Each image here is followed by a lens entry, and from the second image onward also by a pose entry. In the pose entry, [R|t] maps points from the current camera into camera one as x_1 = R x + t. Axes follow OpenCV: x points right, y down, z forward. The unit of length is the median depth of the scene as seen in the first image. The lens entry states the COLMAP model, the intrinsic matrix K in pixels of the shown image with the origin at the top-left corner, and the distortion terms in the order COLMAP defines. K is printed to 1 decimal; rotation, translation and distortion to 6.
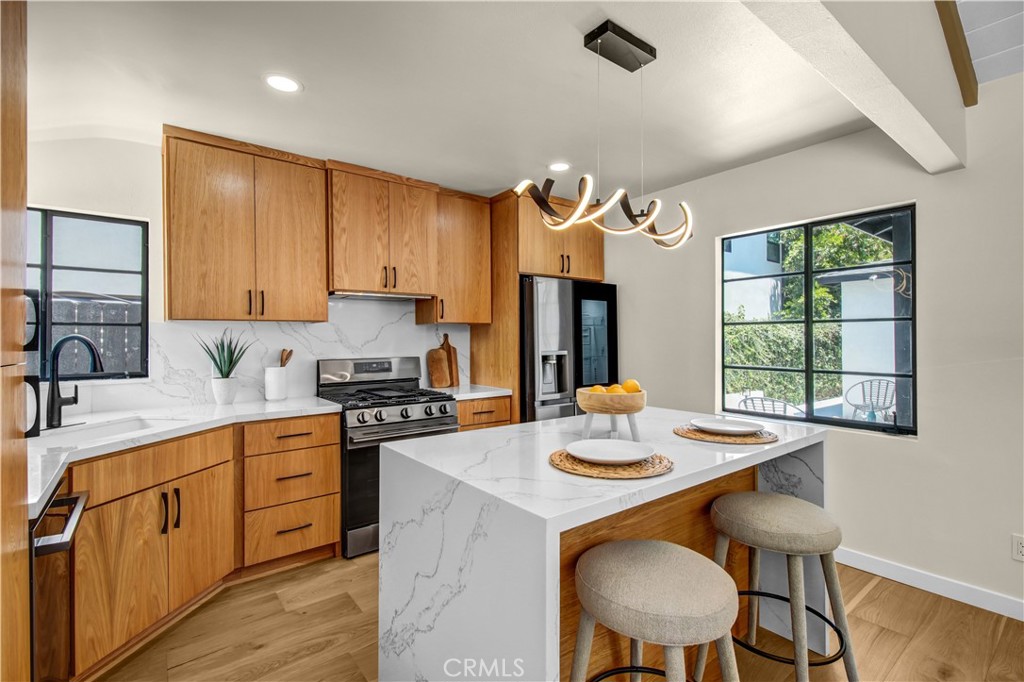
lens RADIAL K [[464.7, 0, 513.3], [0, 464.7, 338.1], [0, 0, 1]] dist [0.000575, -0.000850]
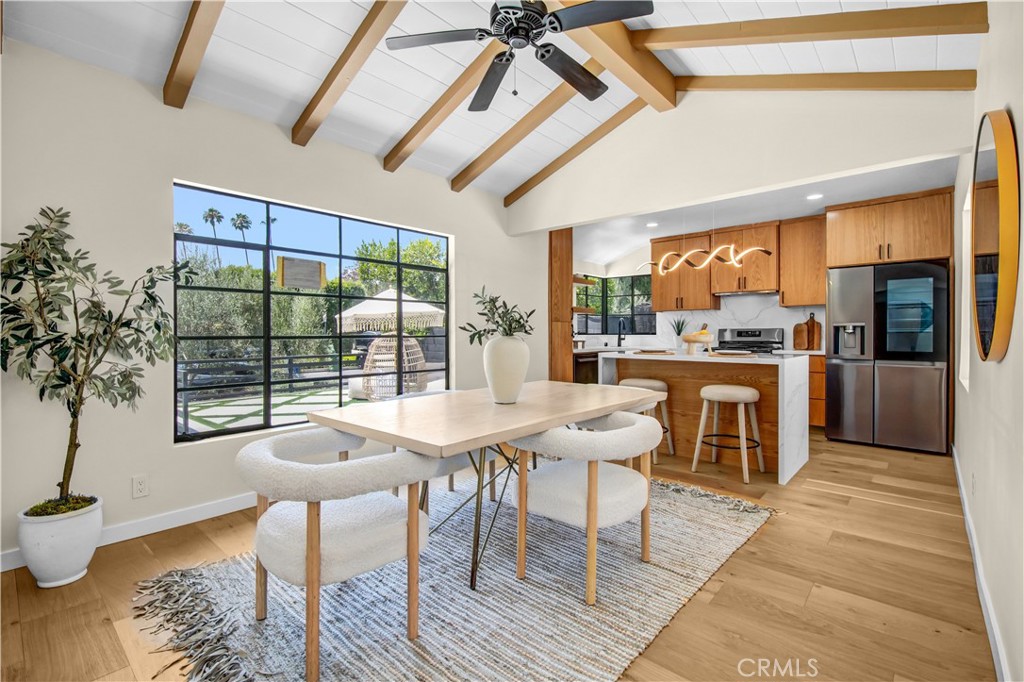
lens RADIAL K [[464.7, 0, 513.3], [0, 464.7, 338.1], [0, 0, 1]] dist [0.000575, -0.000850]
pose [[0.183570, 0.004064, -0.982998, 1.561271], [-0.004781, 0.999983, 0.003242, 0.095801], [0.982995, 0.004105, 0.183586, -0.247574]]
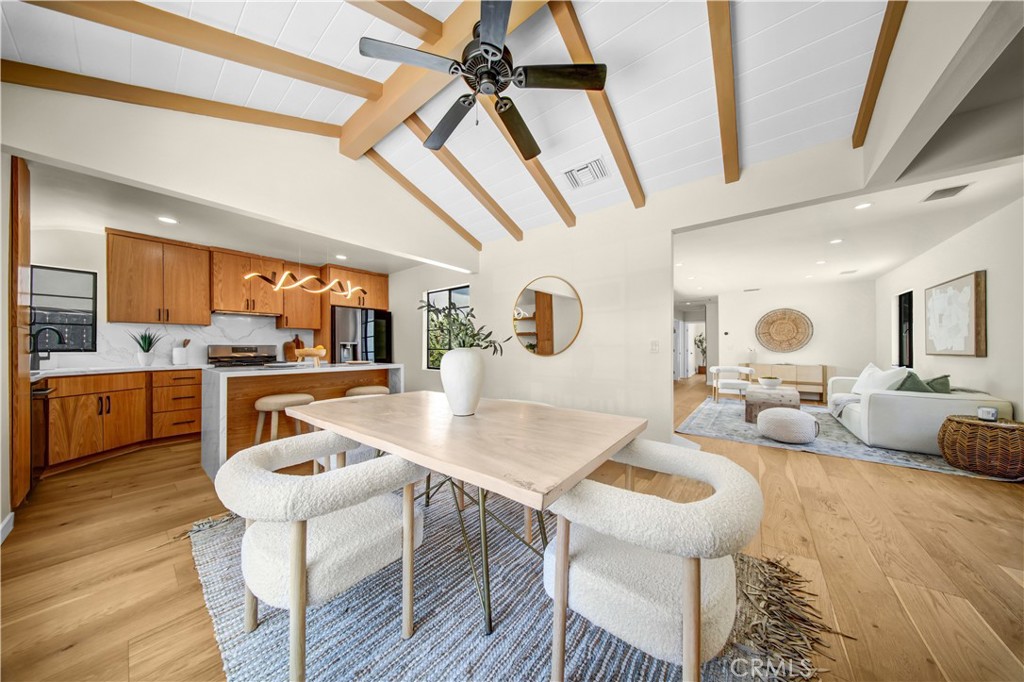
lens RADIAL K [[307.8, 0, 507.3], [0, 307.8, 346.3], [0, 0, 1]] dist [-0.000496, 0.000085]
pose [[0.972699, -0.001372, 0.232068, 0.599287], [0.003249, 0.999965, -0.007707, 0.076808], [-0.232049, 0.008251, 0.972669, -0.664311]]
